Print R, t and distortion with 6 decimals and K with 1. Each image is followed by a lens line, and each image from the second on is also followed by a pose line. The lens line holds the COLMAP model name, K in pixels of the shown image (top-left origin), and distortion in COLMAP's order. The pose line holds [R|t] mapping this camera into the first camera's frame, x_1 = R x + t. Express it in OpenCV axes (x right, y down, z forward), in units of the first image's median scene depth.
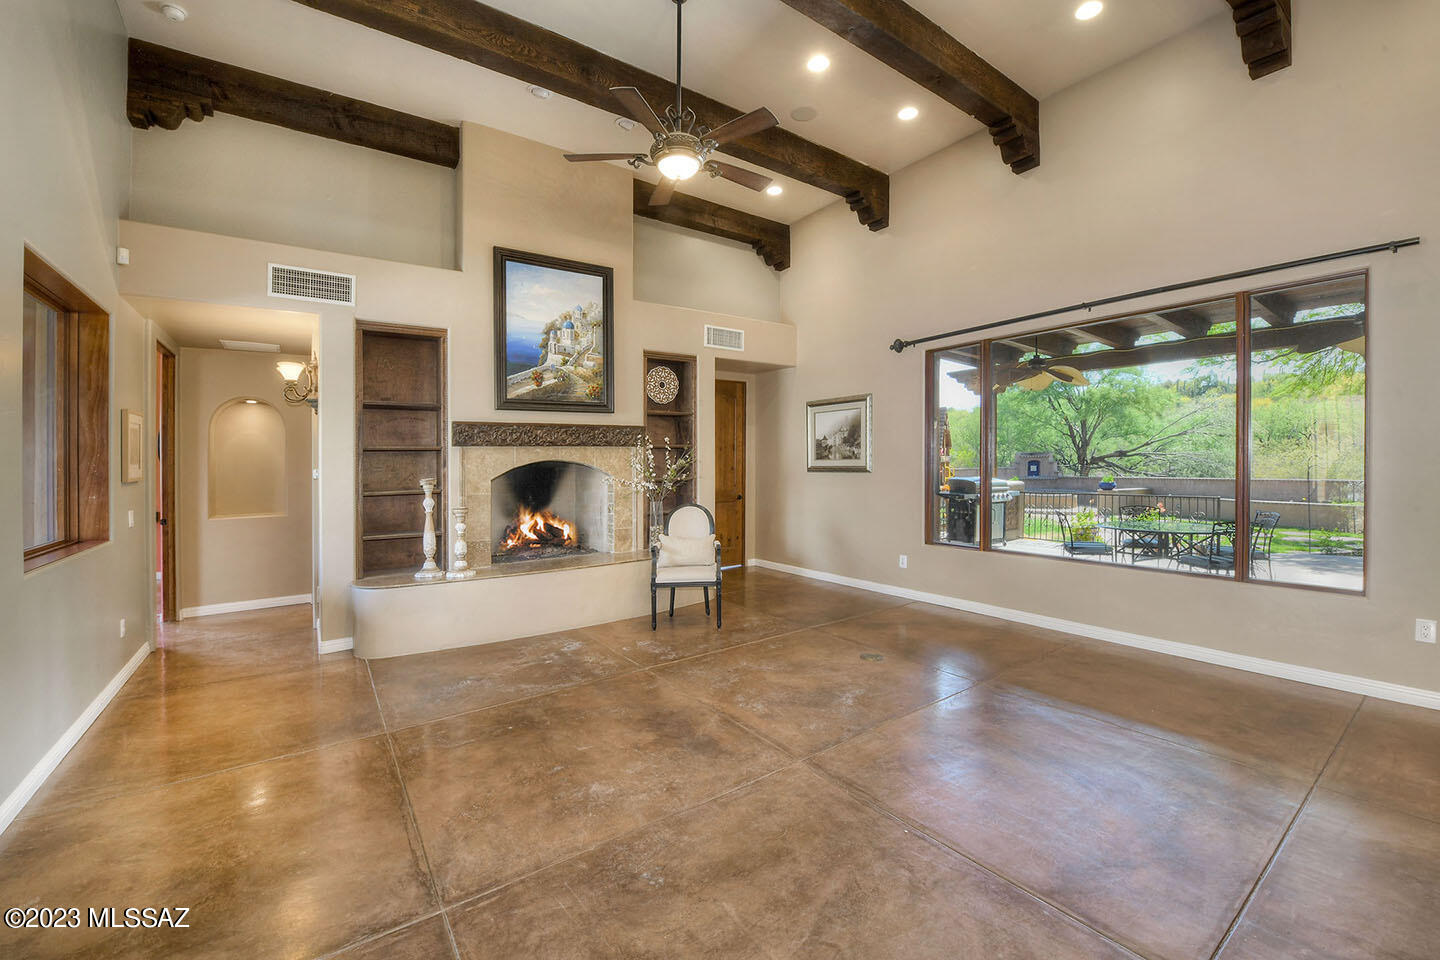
lens RADIAL K [[589.2, 0, 718.6], [0, 589.2, 457.5], [0, 0, 1]] dist [-0.001501, -0.000175]
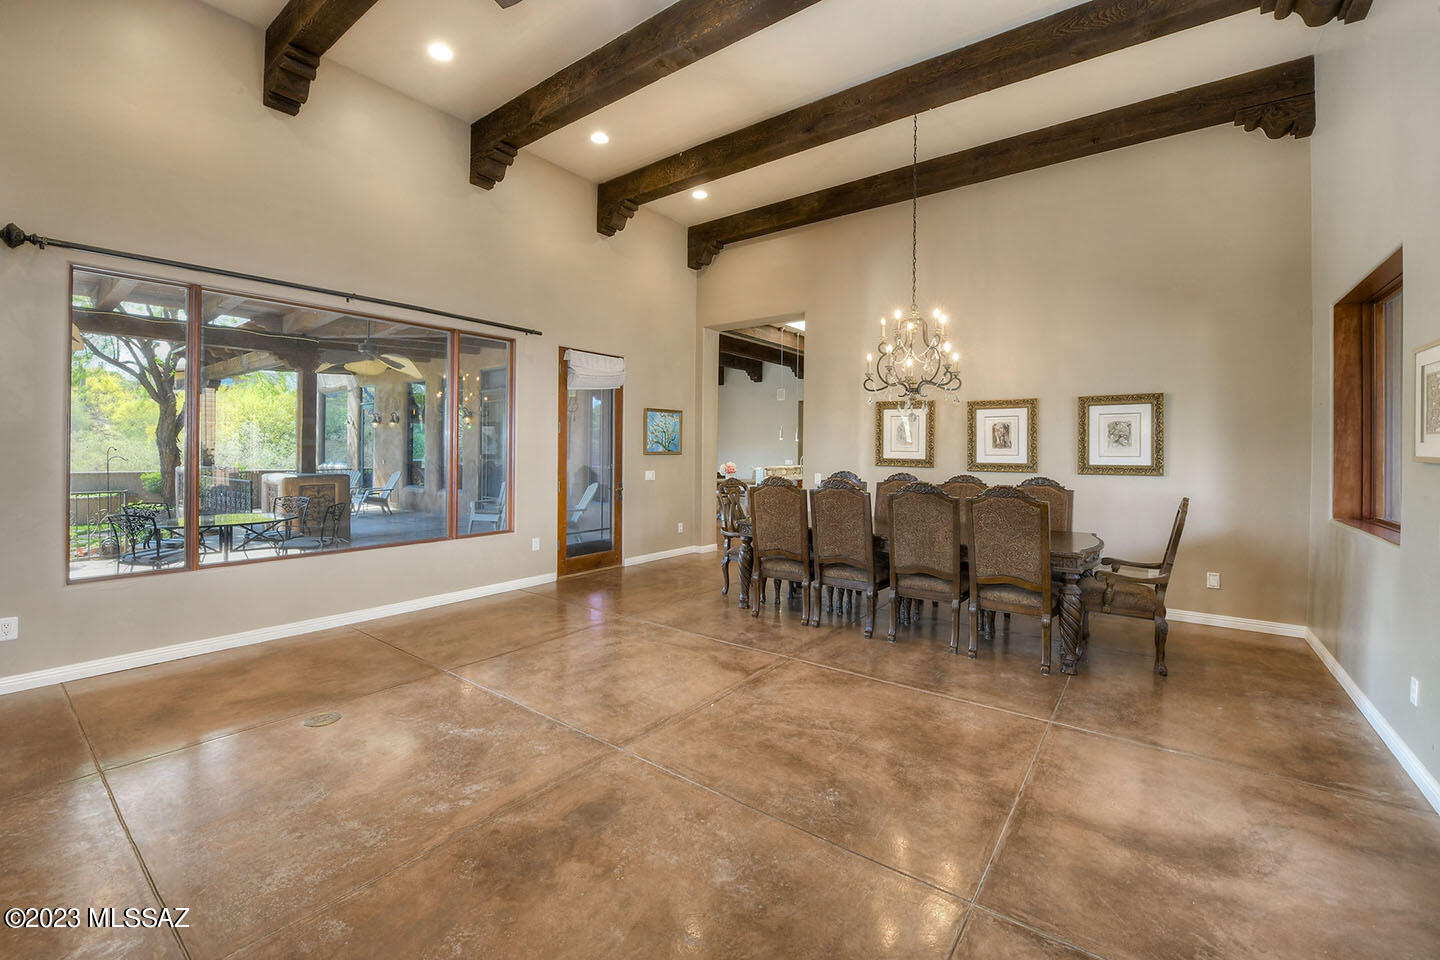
lens RADIAL K [[589.2, 0, 706.4], [0, 589.2, 458.6], [0, 0, 1]] dist [-0.001501, -0.000175]
pose [[-0.282660, -0.005198, 0.959206, -0.929329], [-0.010687, 0.999940, 0.002270, 0.019624], [-0.959161, -0.009609, -0.282698, 1.240766]]
